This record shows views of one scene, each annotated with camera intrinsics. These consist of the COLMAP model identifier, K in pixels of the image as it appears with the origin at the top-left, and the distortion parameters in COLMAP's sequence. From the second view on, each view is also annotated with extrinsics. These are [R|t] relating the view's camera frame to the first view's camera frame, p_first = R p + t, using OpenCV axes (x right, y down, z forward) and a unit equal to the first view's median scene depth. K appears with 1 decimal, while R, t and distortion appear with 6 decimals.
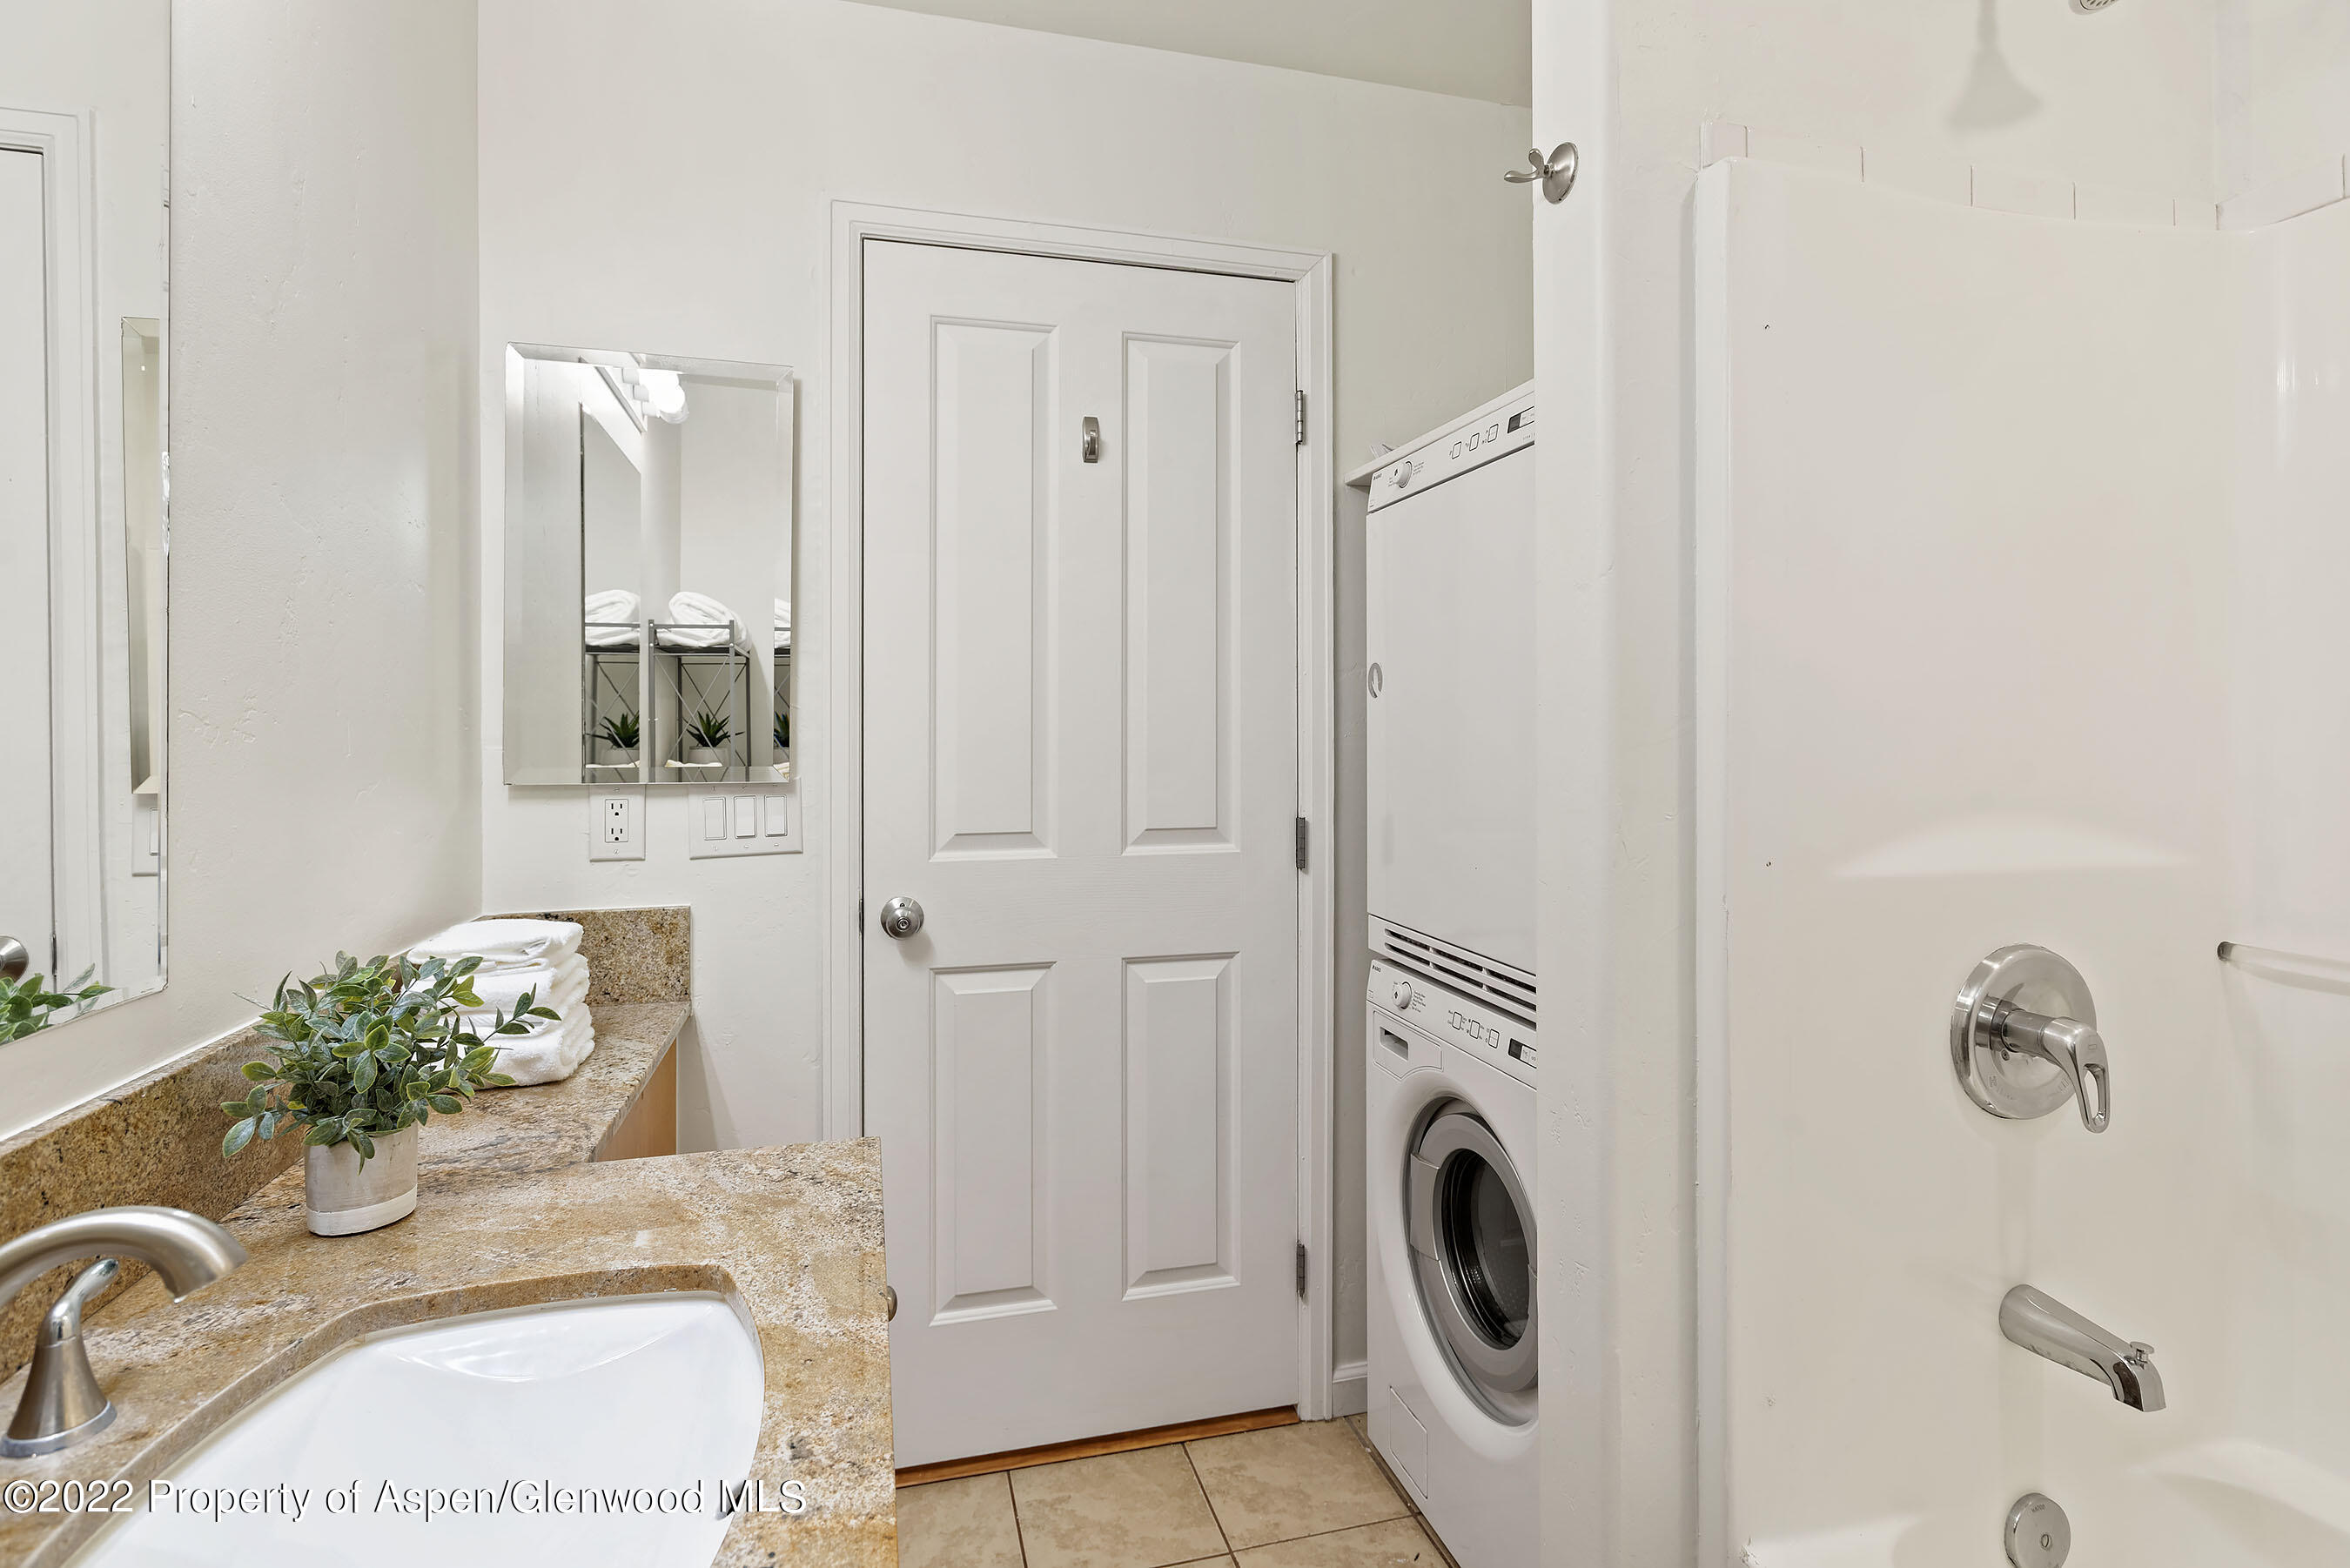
lens RADIAL K [[1111.7, 0, 1169.6], [0, 1111.7, 763.9], [0, 0, 1]] dist [-0.008833, 0.004418]
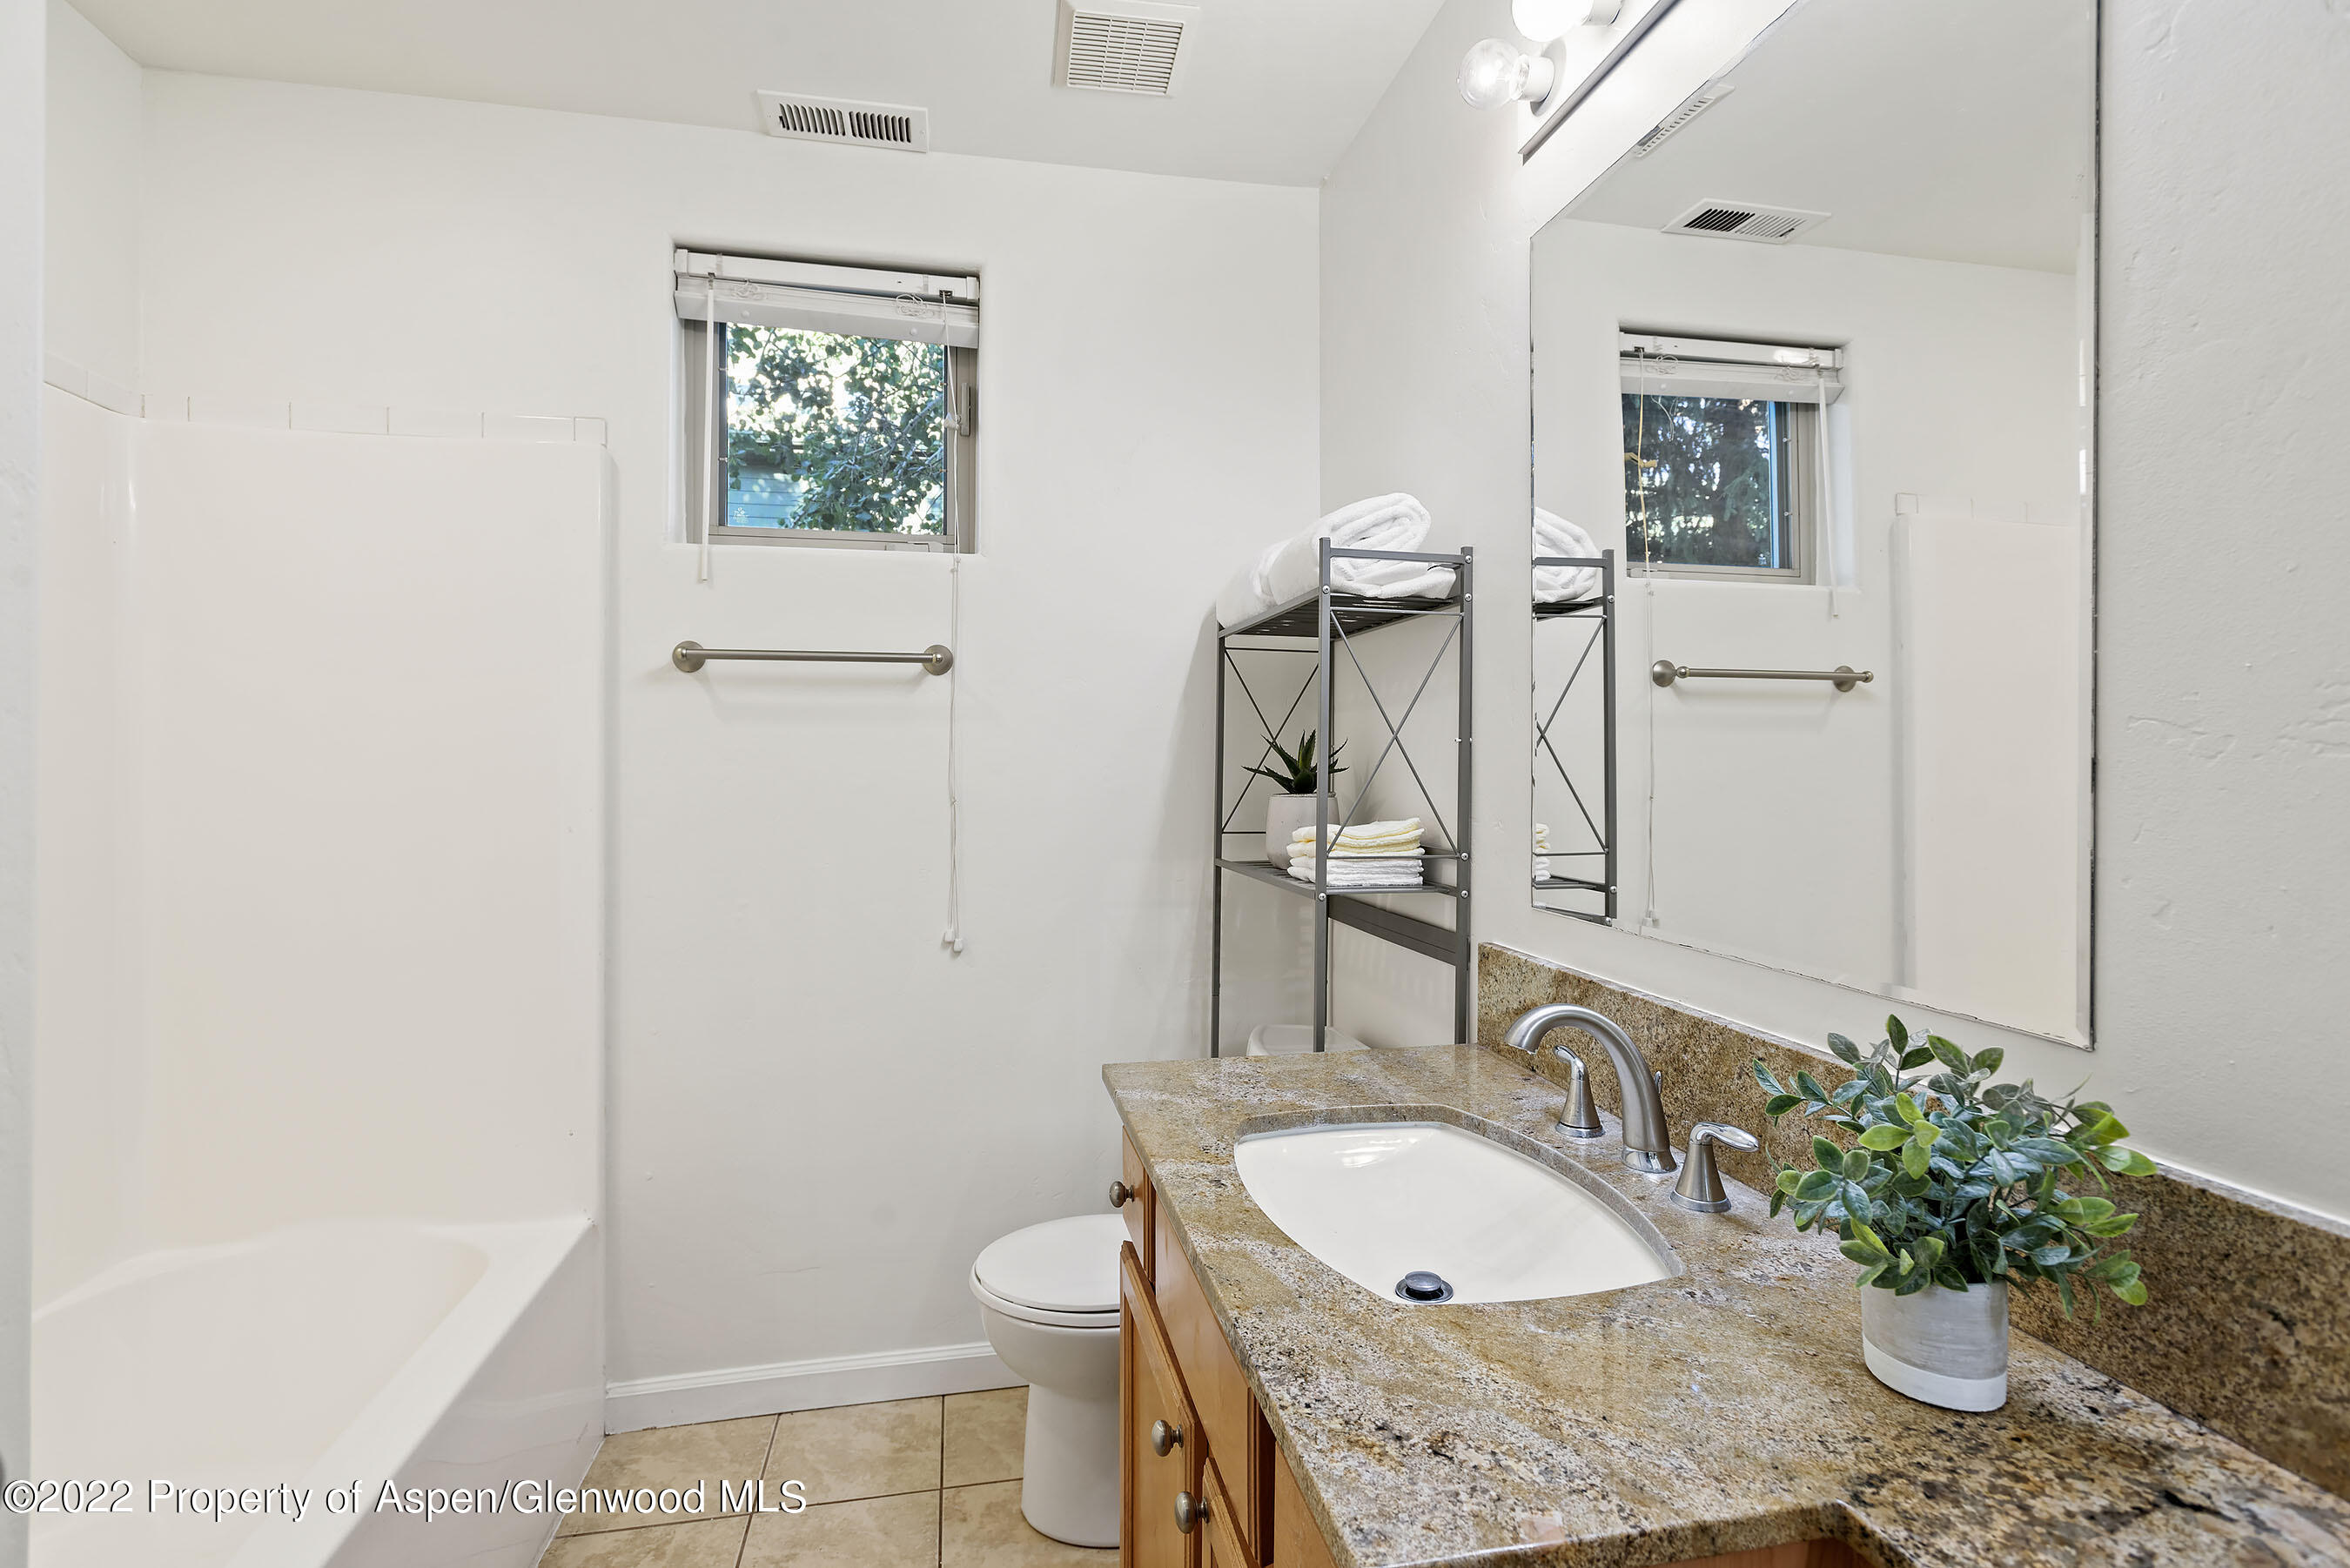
lens RADIAL K [[1111.7, 0, 1177.2], [0, 1111.7, 770.3], [0, 0, 1]] dist [-0.008833, 0.004418]
pose [[-0.997954, 0.007375, 0.063511, -0.262449], [0.009466, 0.999421, 0.032689, -0.042881], [-0.063233, 0.033224, -0.997446, 1.819665]]
